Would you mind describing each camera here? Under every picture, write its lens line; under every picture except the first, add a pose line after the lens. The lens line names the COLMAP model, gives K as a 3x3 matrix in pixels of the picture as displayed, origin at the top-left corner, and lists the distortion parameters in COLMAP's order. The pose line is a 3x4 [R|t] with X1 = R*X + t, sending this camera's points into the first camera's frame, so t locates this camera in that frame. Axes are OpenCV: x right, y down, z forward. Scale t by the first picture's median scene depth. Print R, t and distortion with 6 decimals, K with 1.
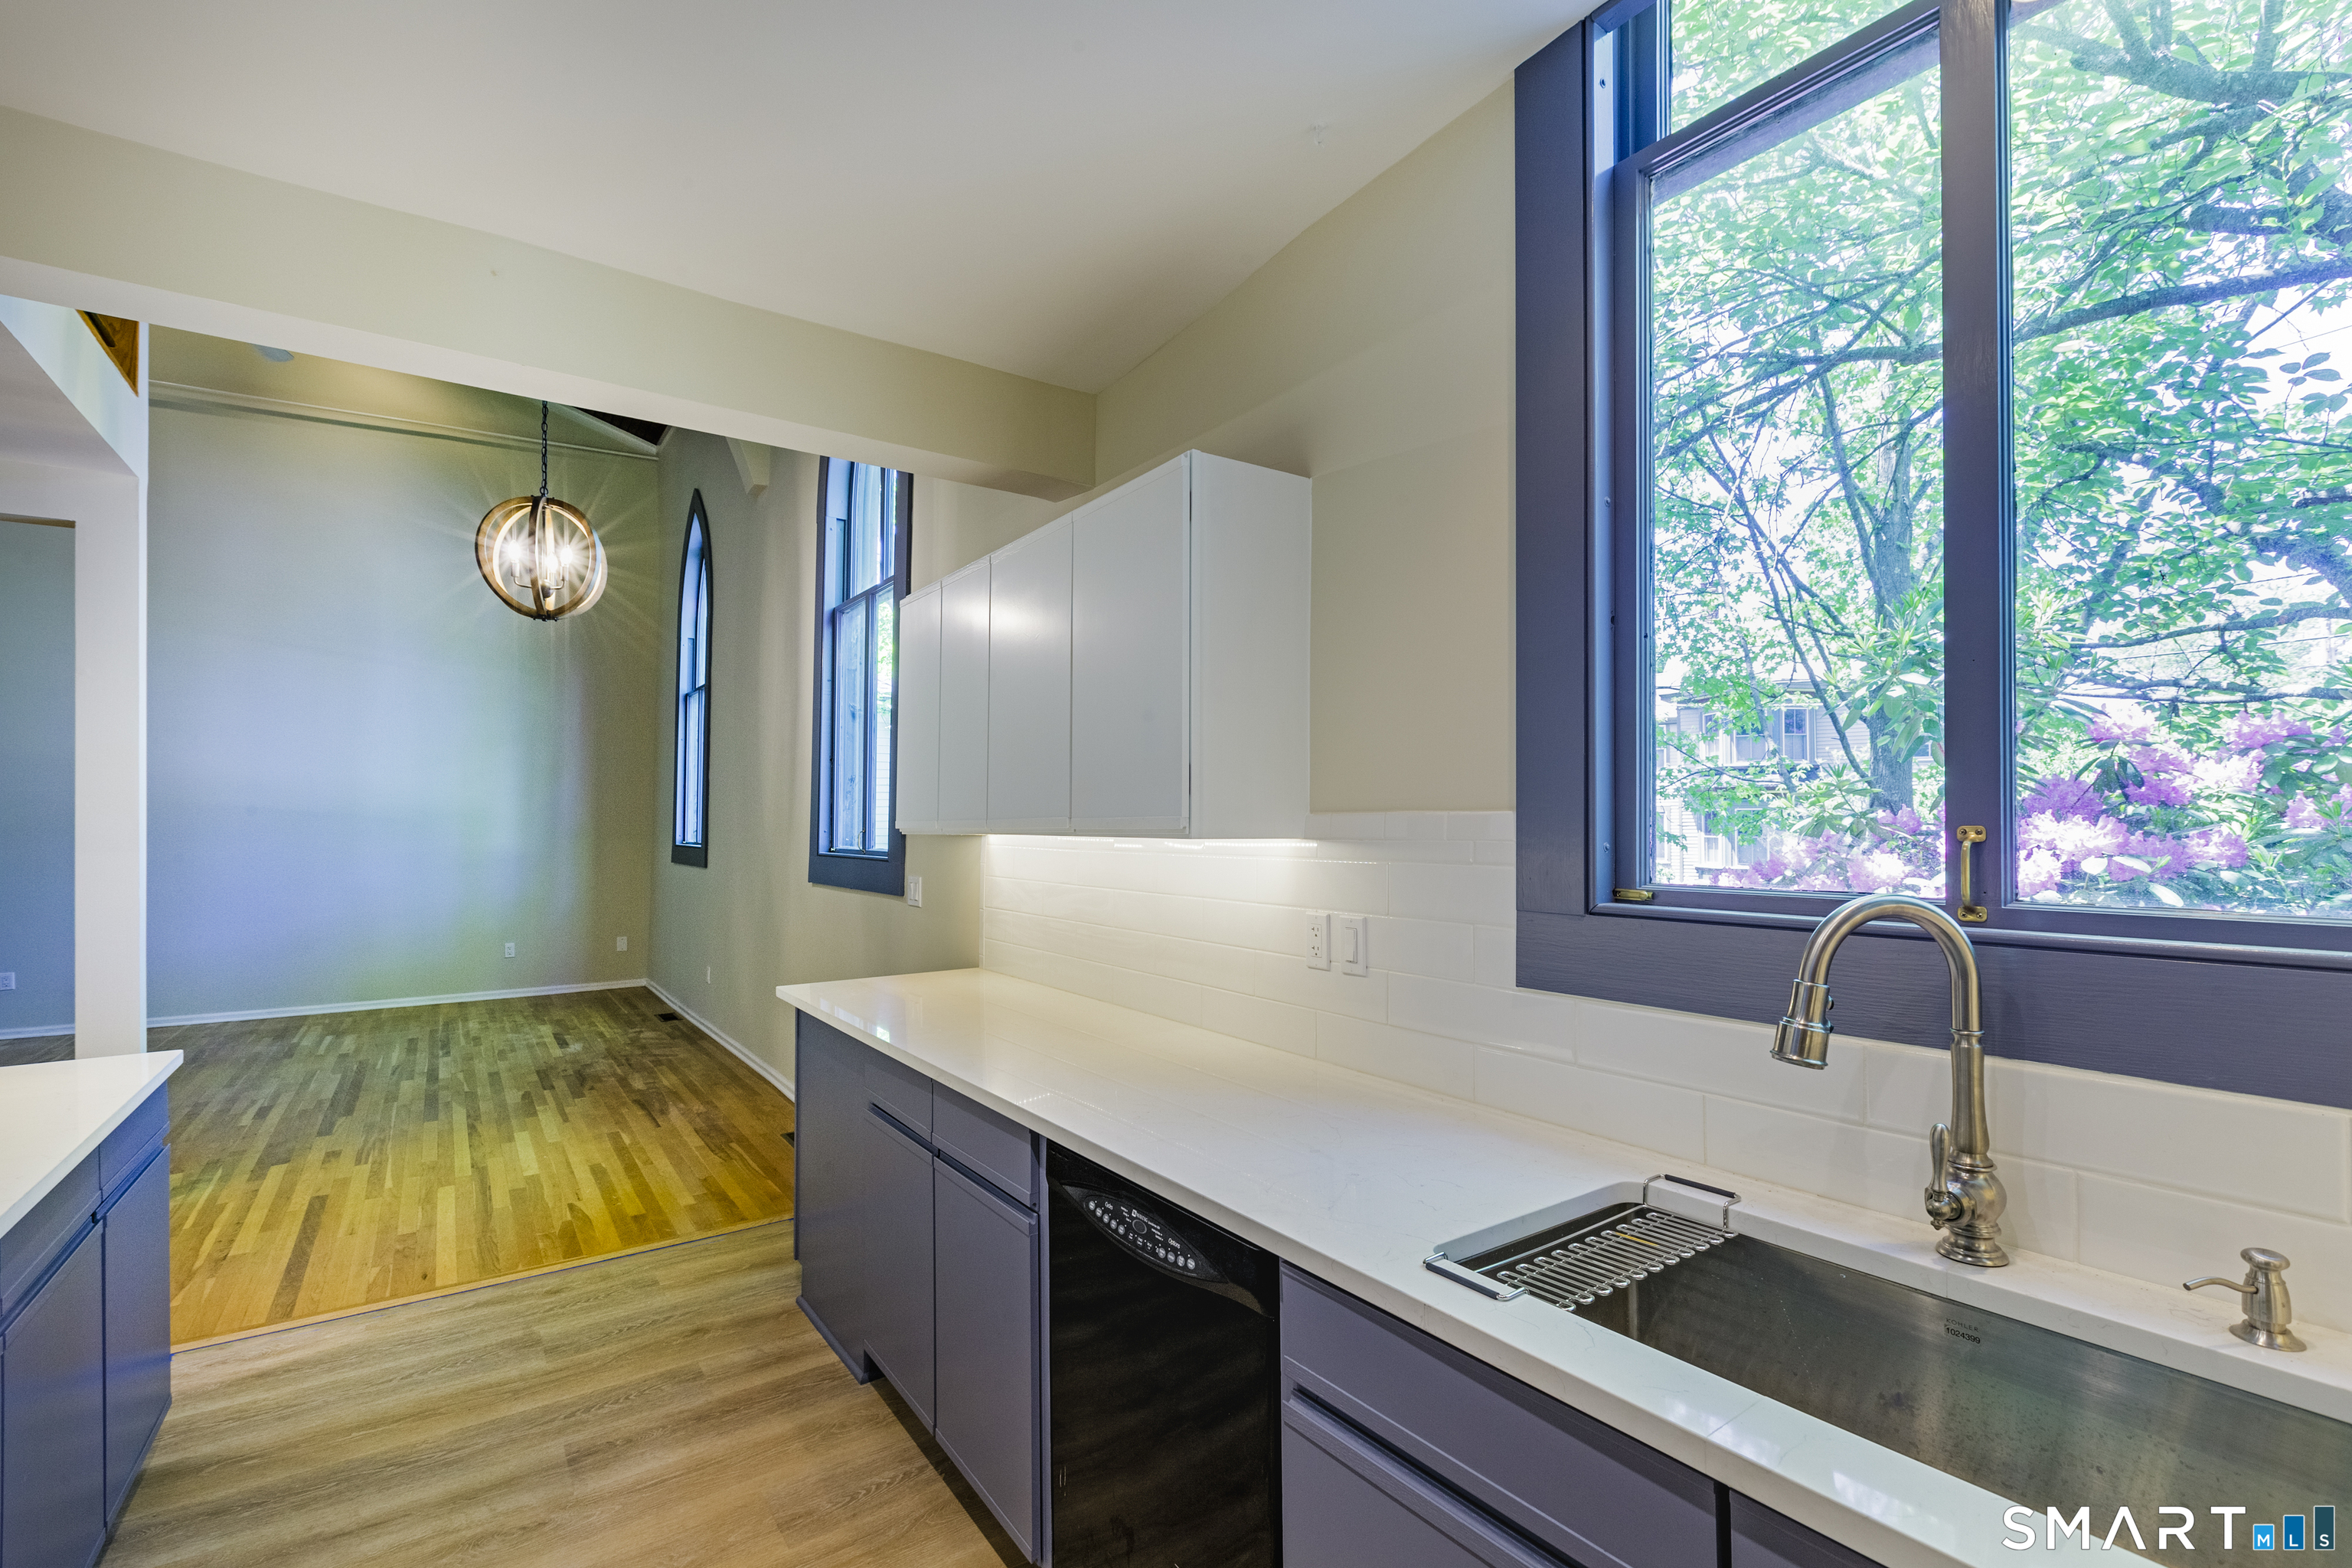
lens RADIAL K [[1119.8, 0, 1259.7], [0, 1119.8, 818.4], [0, 0, 1]] dist [0.000850, -0.002612]
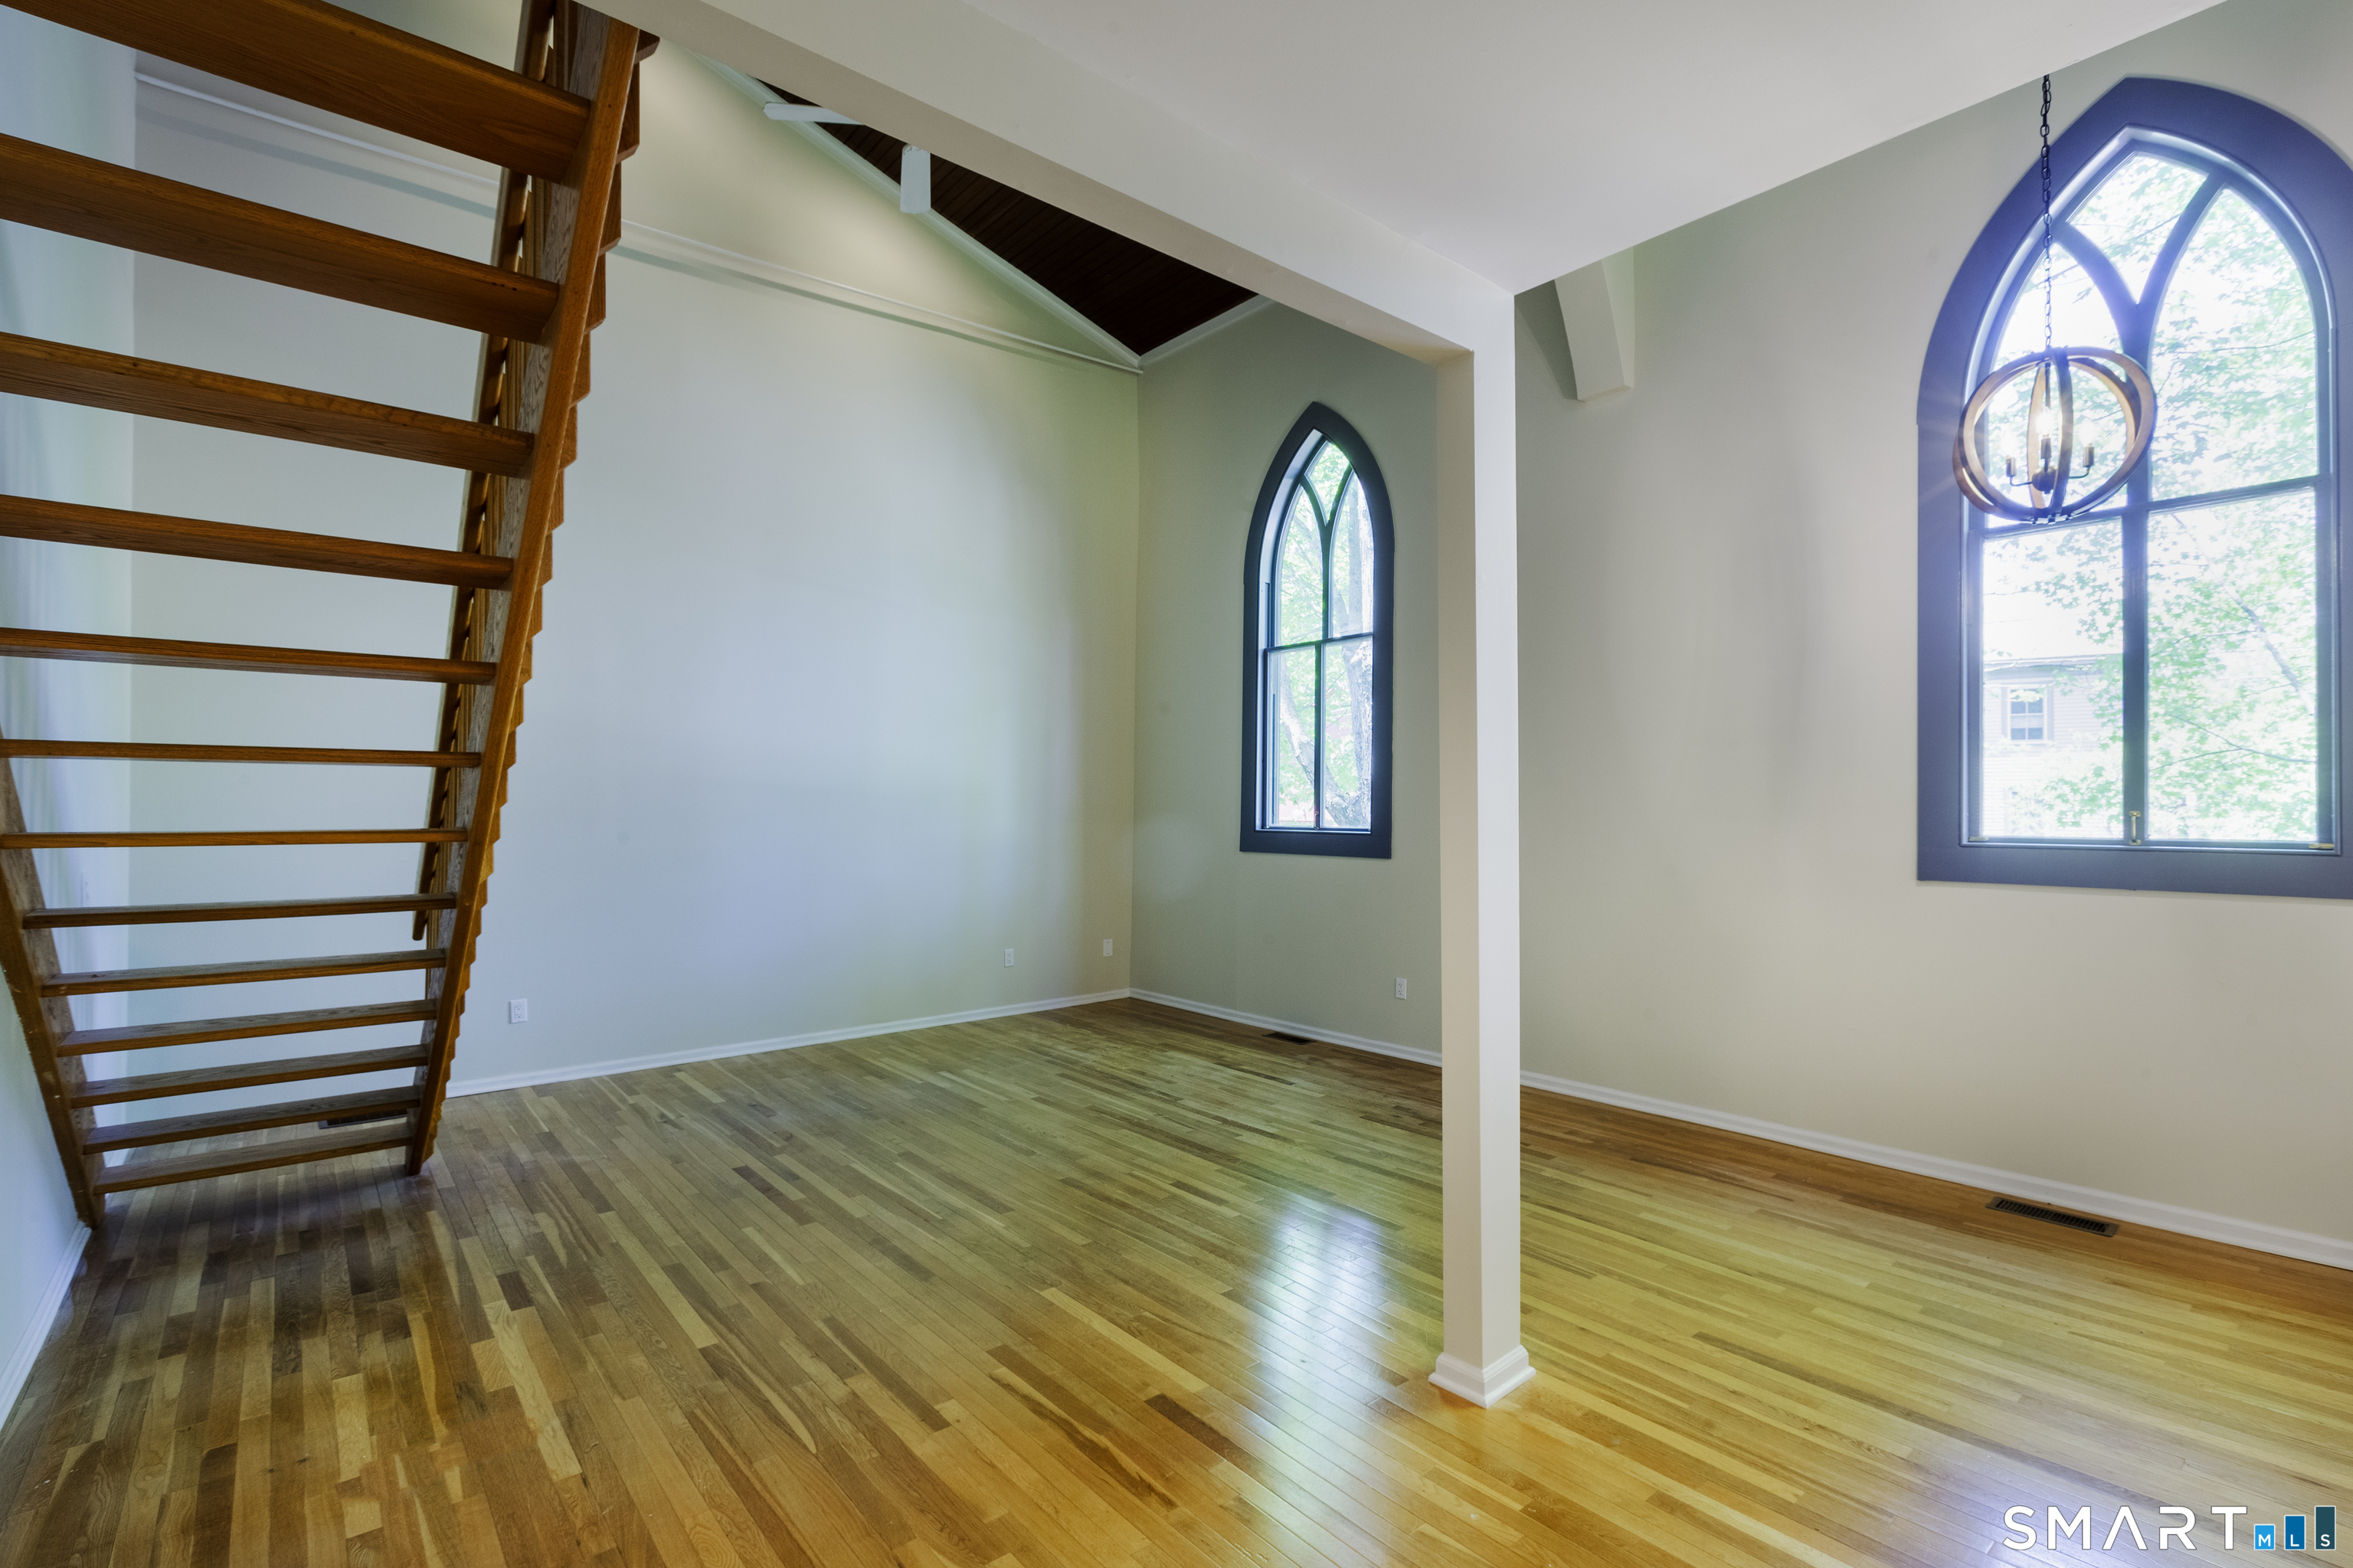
lens RADIAL K [[1120.3, 0, 1244.3], [0, 1120.3, 789.1], [0, 0, 1]] dist [0.000850, -0.002612]
pose [[0.995884, 0.001869, 0.090623, -1.113665], [-0.000830, 0.999933, -0.011506, 0.002875], [-0.090638, 0.011384, 0.995819, 0.299881]]
